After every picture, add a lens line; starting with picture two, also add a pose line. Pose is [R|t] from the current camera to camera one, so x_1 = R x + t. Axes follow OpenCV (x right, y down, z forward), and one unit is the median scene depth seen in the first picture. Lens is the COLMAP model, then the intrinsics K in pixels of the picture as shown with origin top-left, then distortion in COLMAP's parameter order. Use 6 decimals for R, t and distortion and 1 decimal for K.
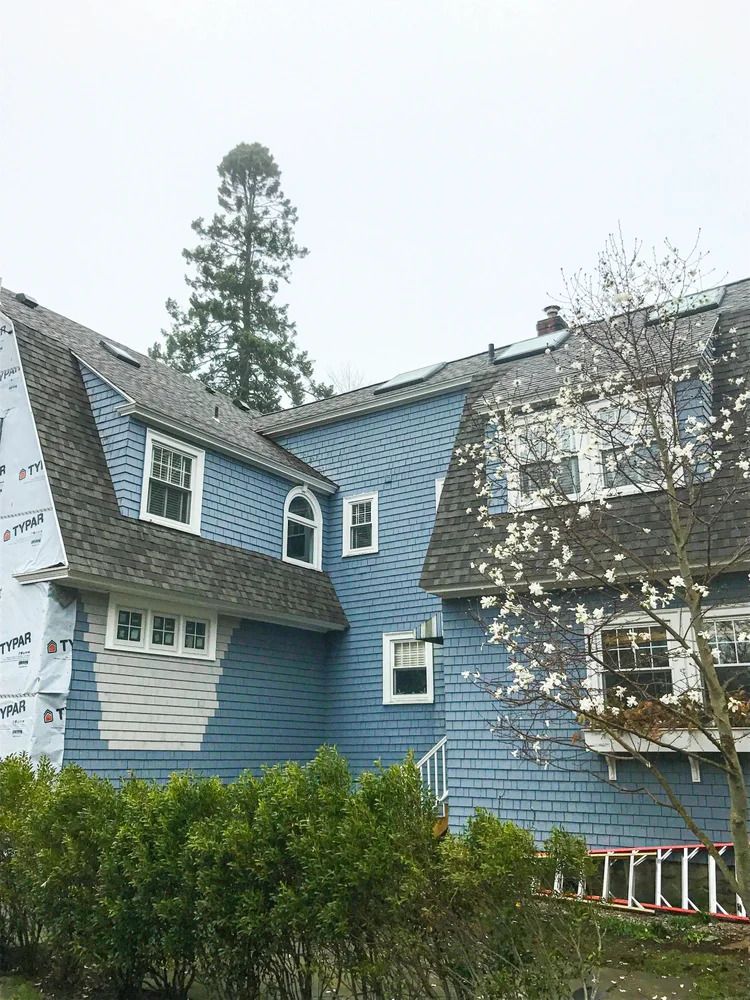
lens RADIAL K [[804.7, 0, 376.9], [0, 804.7, 480.7], [0, 0, 1]] dist [0.007625, 0.000166]
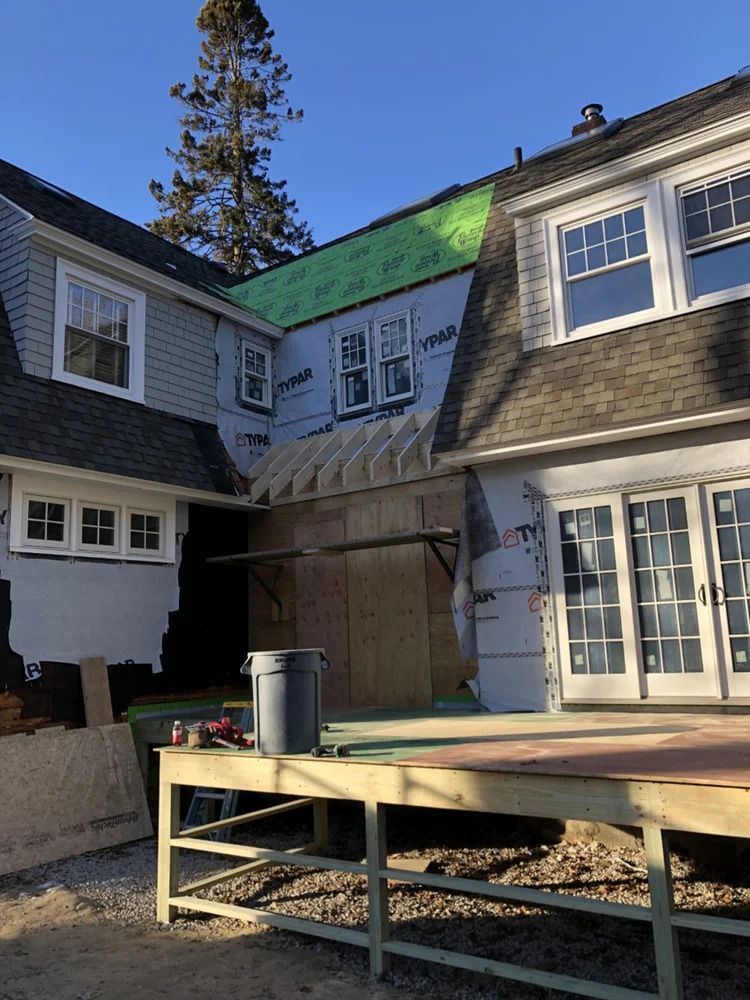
lens RADIAL K [[804.7, 0, 376.9], [0, 804.7, 480.7], [0, 0, 1]] dist [0.007625, 0.000166]
pose [[0.999131, -0.033574, -0.024704, 0.017992], [0.036272, 0.992307, 0.118370, 0.058138], [0.020540, -0.119164, 0.992662, 0.235221]]
